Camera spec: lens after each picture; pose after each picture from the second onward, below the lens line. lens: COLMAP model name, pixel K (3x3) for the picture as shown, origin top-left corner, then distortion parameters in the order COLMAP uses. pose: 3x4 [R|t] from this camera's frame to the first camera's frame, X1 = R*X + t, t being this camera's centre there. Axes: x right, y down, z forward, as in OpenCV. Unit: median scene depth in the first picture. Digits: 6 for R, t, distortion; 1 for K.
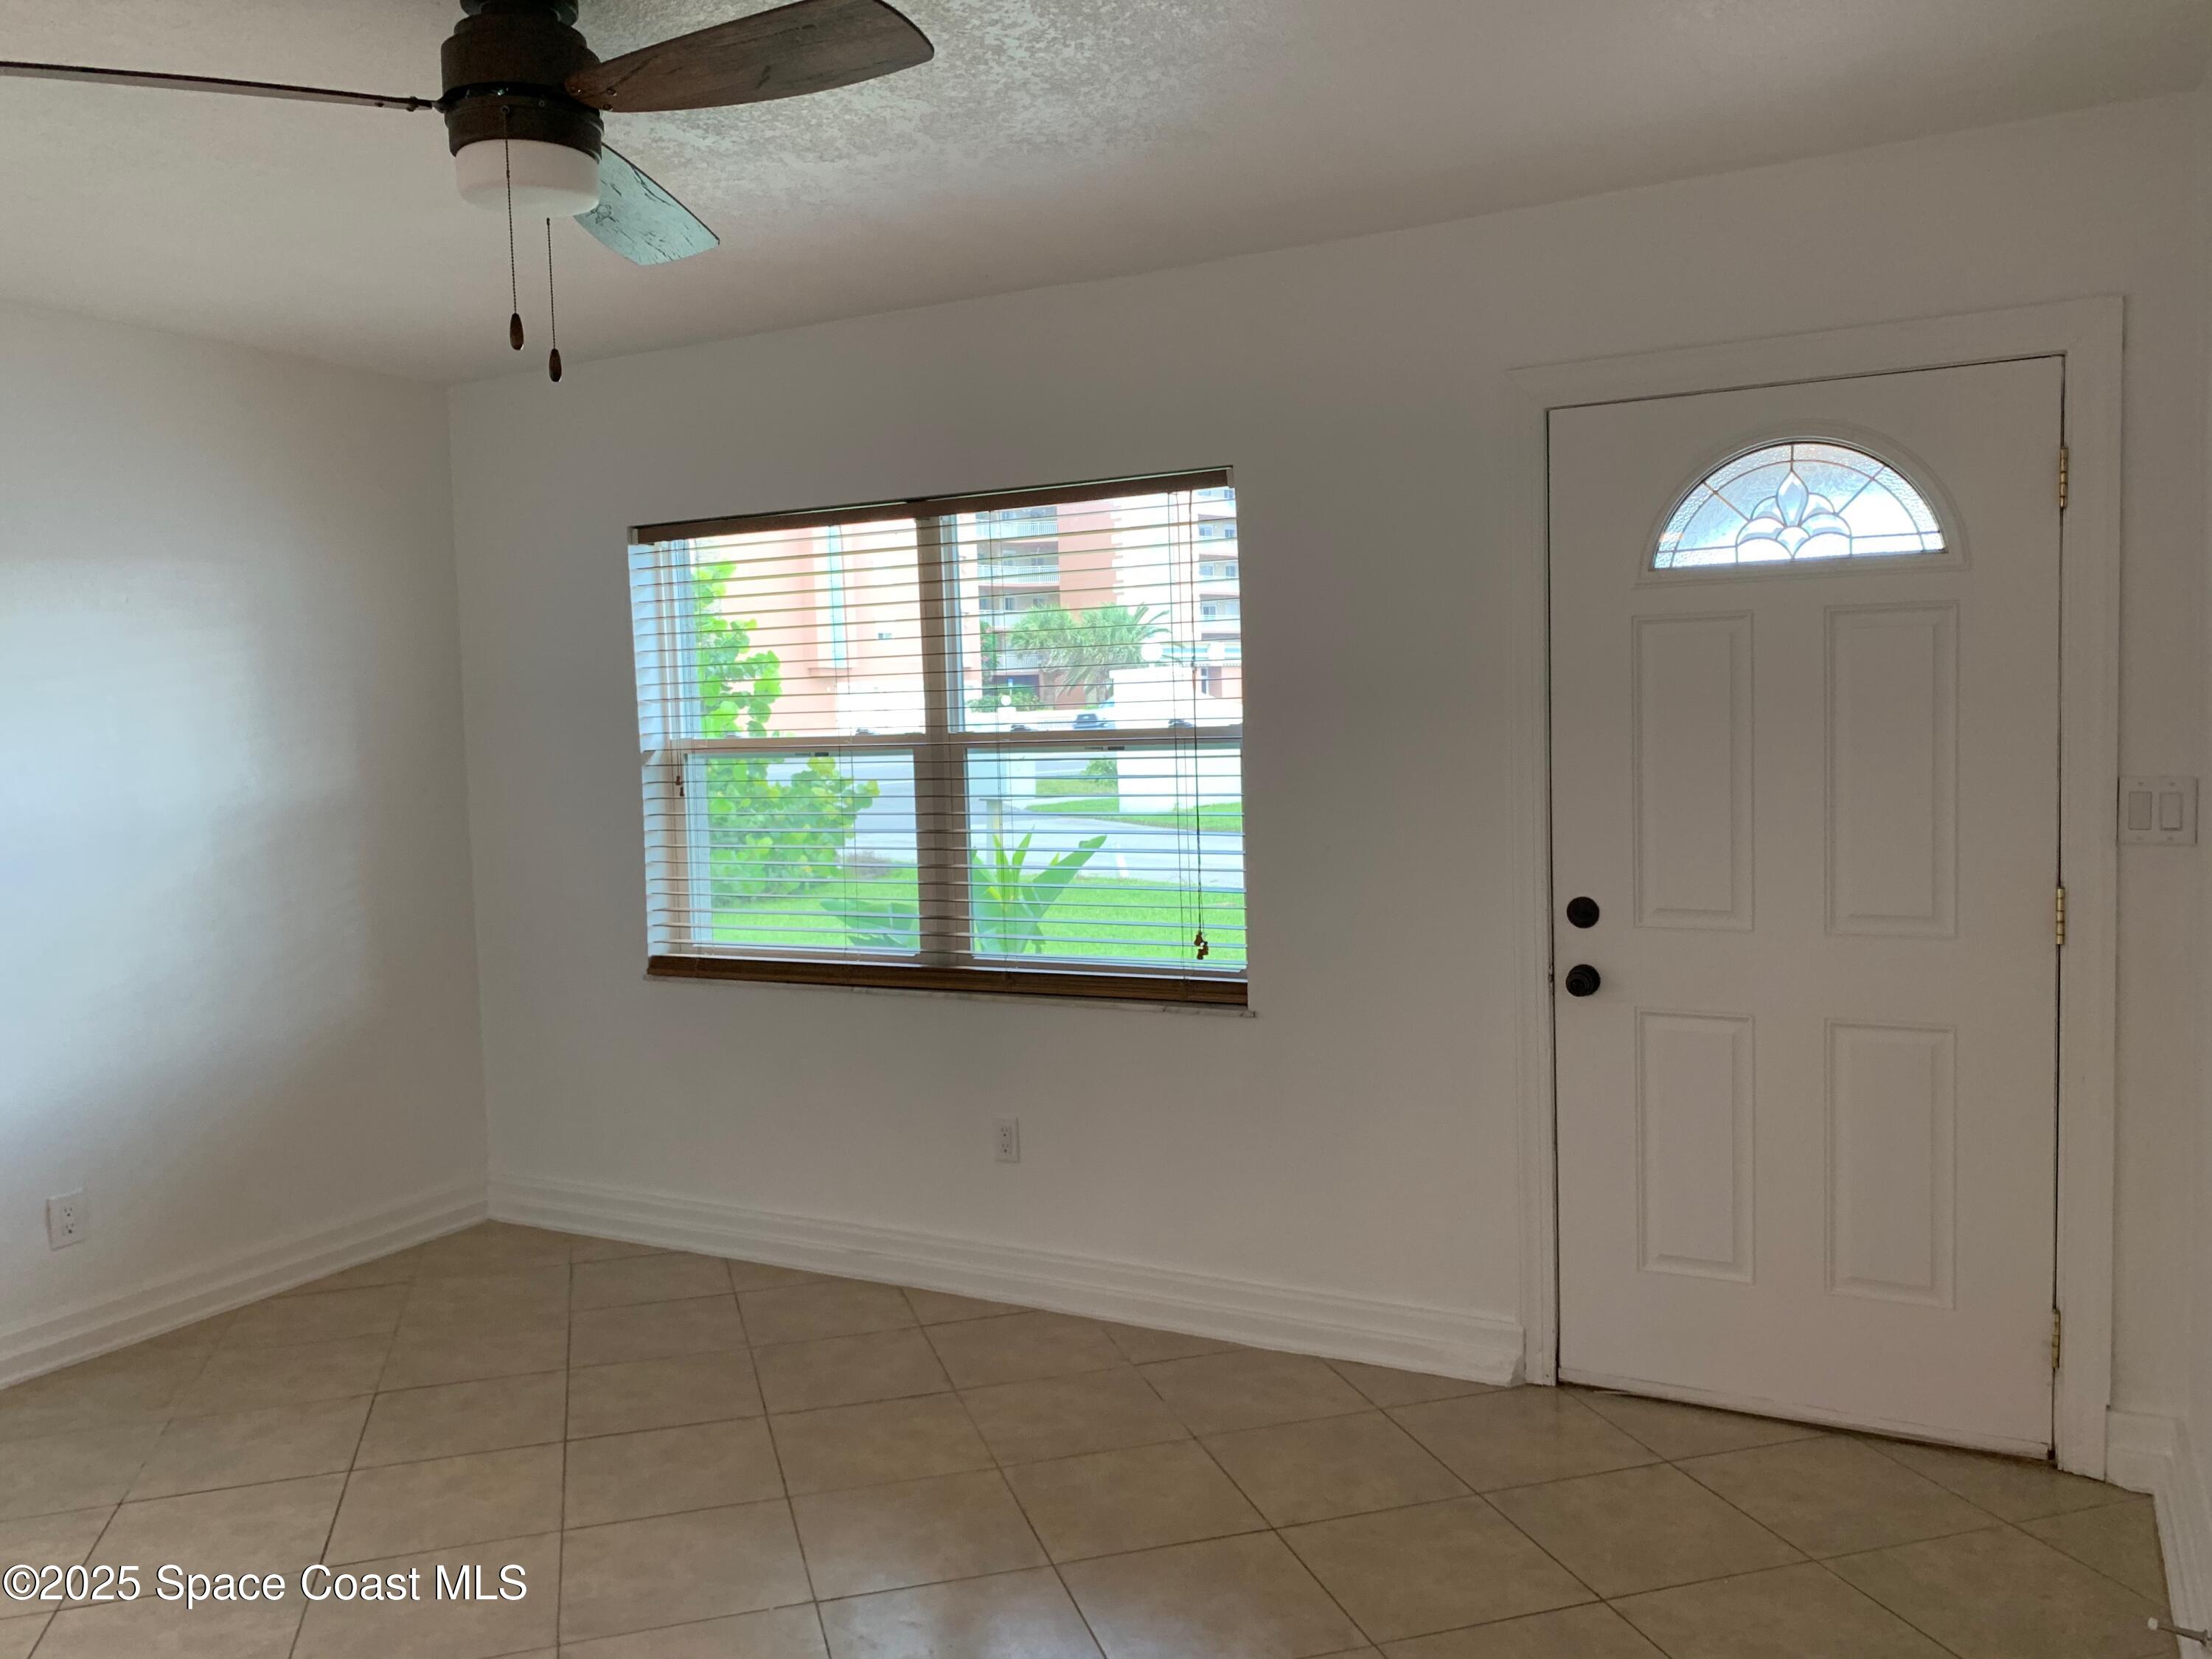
lens RADIAL K [[1707.8, 0, 1098.5], [0, 1707.8, 826.3], [0, 0, 1]] dist [-0.001485, 0.003541]
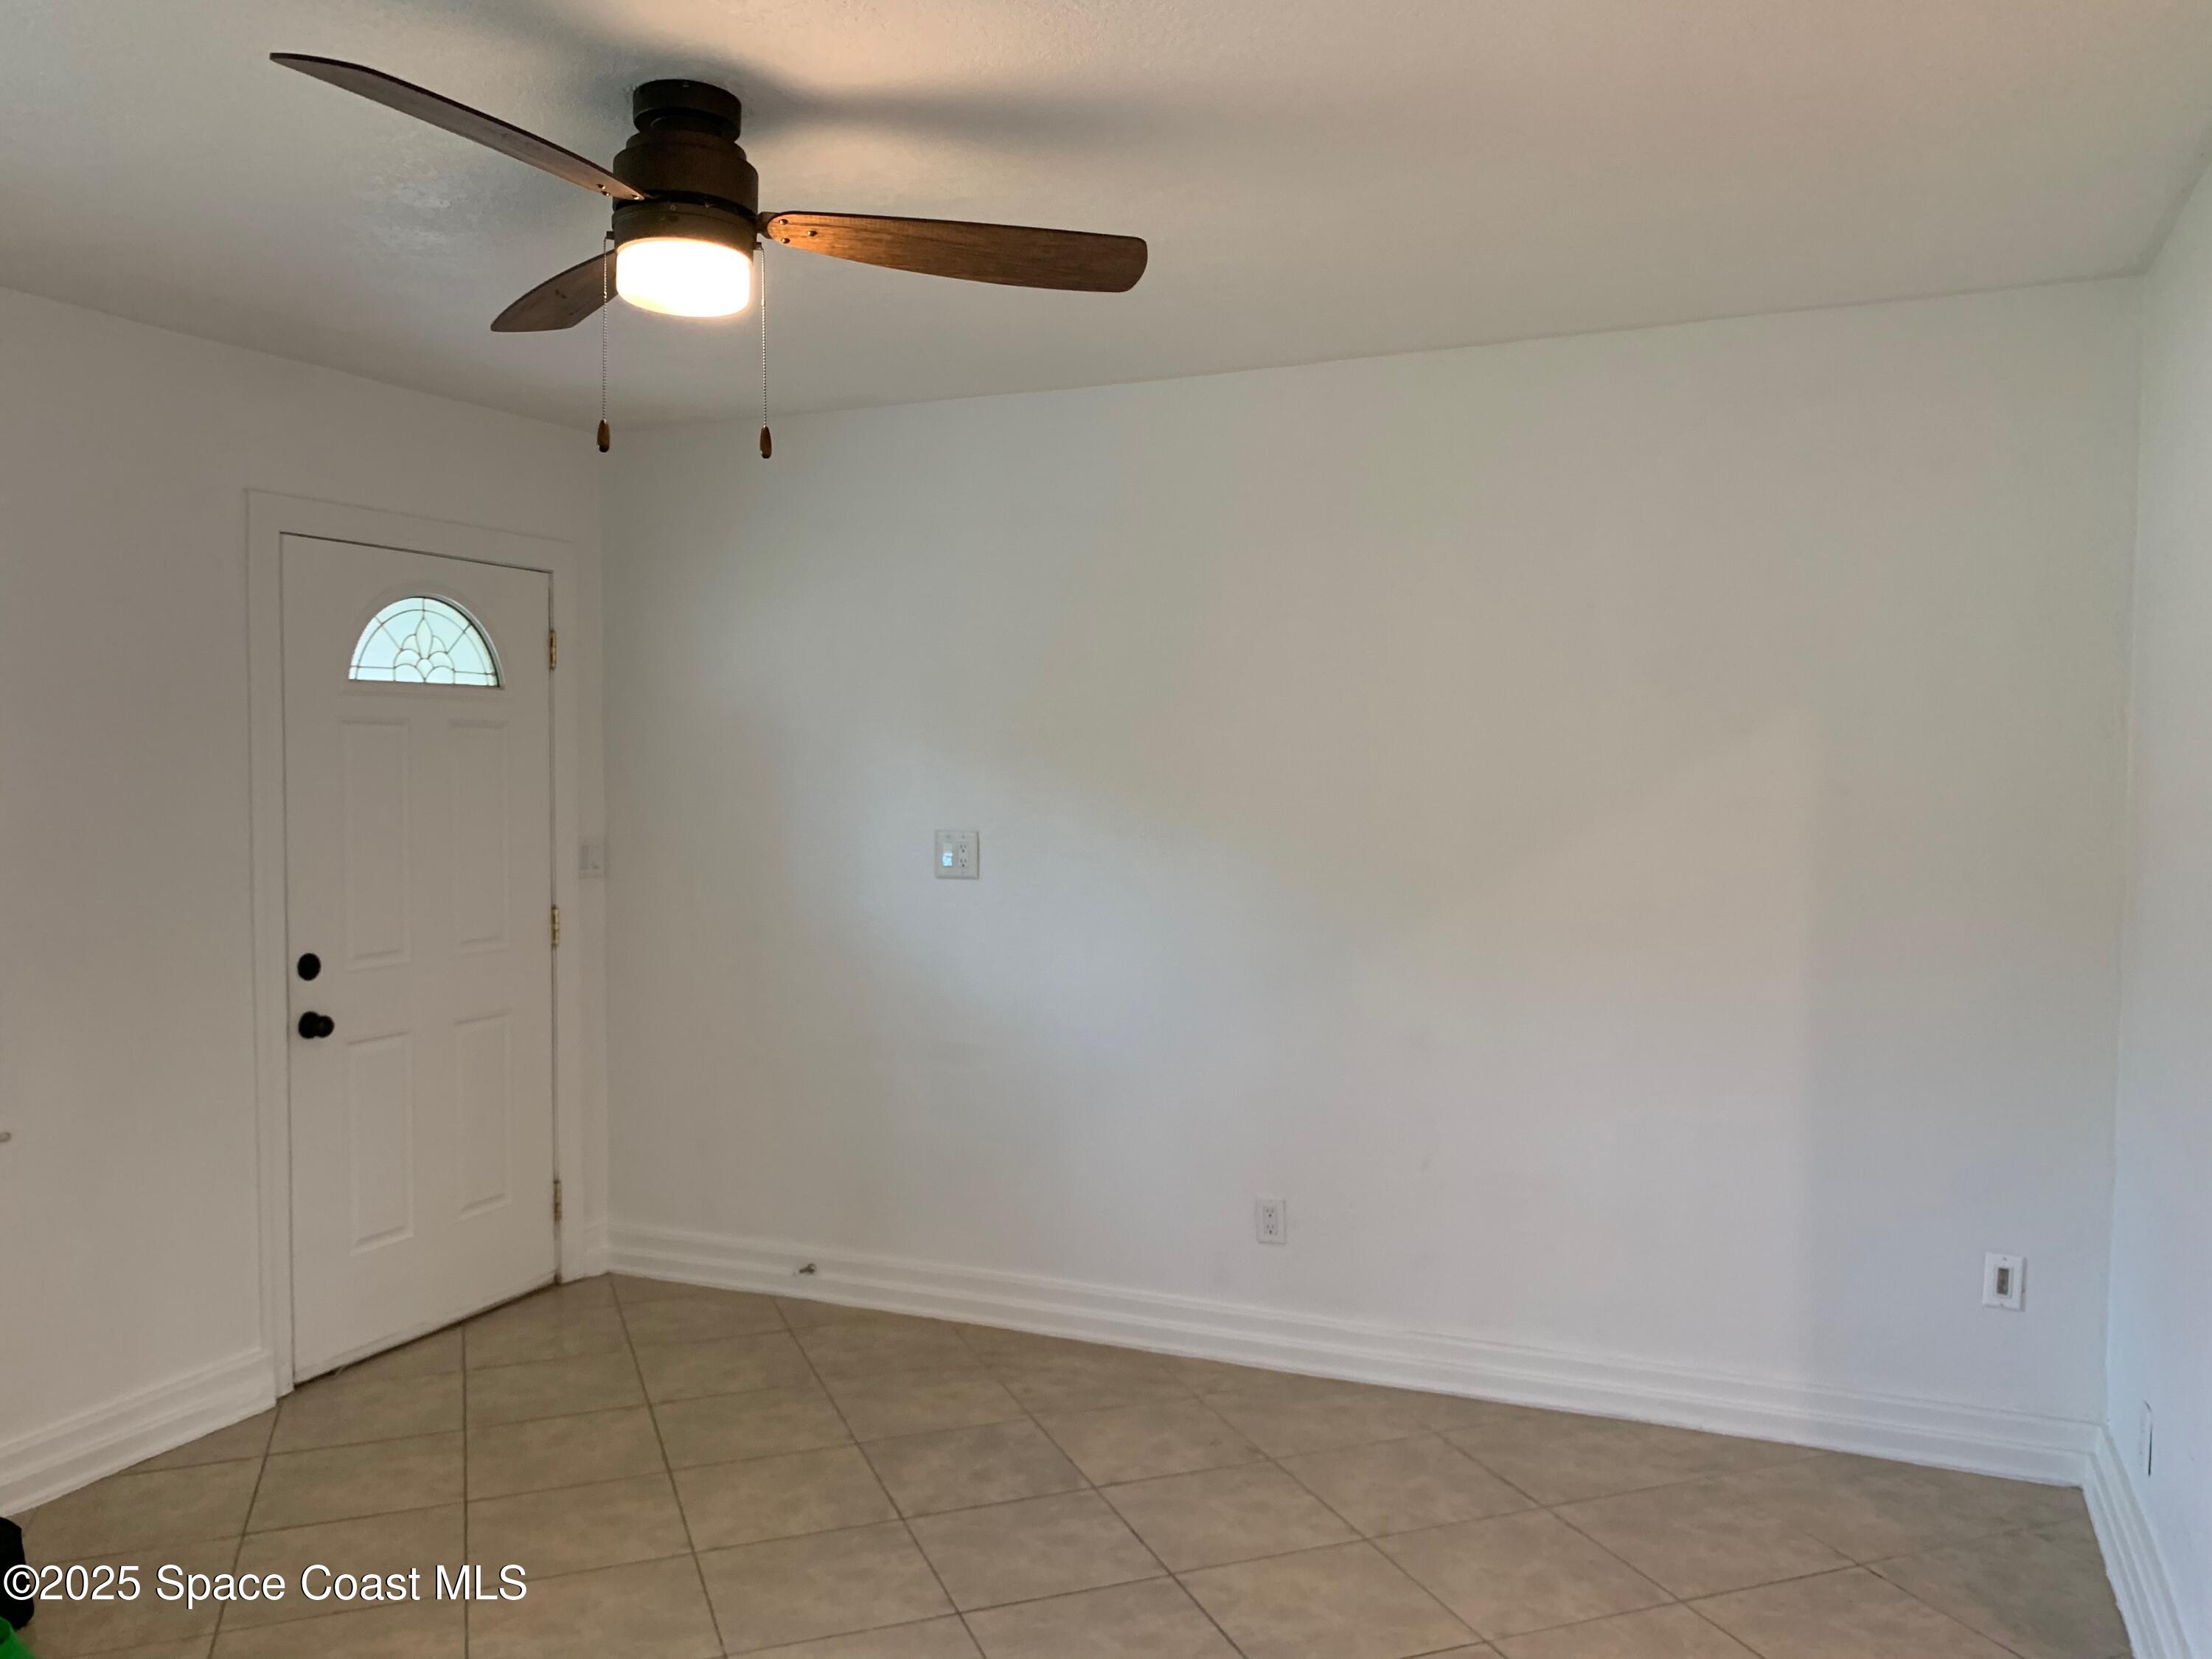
lens RADIAL K [[1707.8, 0, 1098.5], [0, 1707.8, 826.3], [0, 0, 1]] dist [-0.001485, 0.003541]
pose [[-0.067165, -0.009153, 0.997700, -0.968183], [0.073917, 0.997164, 0.014124, -0.023127], [-0.995000, 0.074696, -0.066298, 0.563239]]
